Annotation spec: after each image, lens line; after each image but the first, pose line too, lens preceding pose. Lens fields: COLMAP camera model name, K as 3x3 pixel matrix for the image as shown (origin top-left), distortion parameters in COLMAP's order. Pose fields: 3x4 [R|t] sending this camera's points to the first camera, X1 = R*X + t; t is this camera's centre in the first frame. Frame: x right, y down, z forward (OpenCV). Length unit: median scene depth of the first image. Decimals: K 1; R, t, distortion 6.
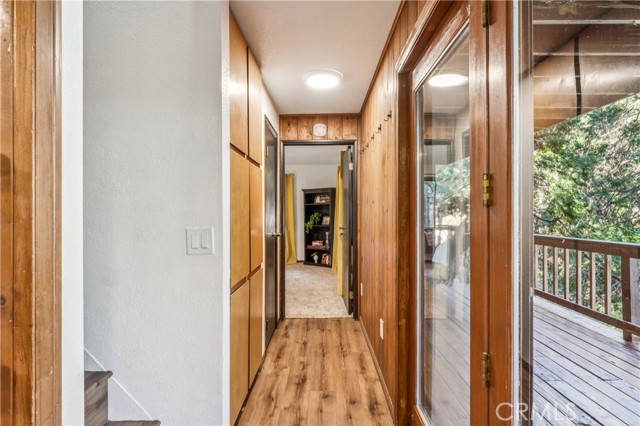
lens RADIAL K [[324.6, 0, 319.9], [0, 324.6, 212.6], [0, 0, 1]] dist [-0.000105, 0.000000]
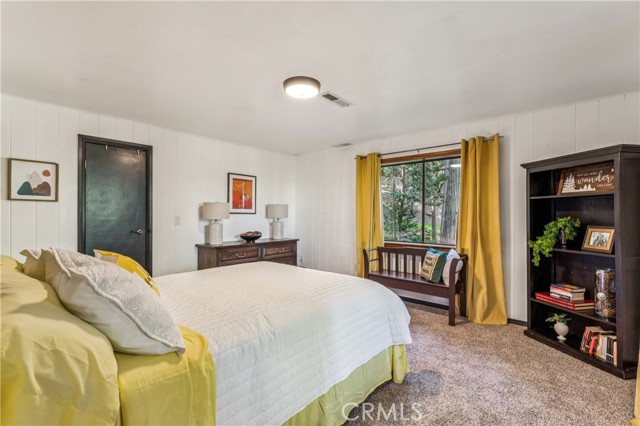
lens RADIAL K [[291.9, 0, 319.0], [0, 291.9, 214.6], [0, 0, 1]] dist [-0.012034, 0.004887]
pose [[0.770468, 0.006044, -0.637451, -0.015686], [-0.005900, 0.999980, 0.002351, -0.001942], [0.637452, 0.001950, 0.770488, 0.523785]]
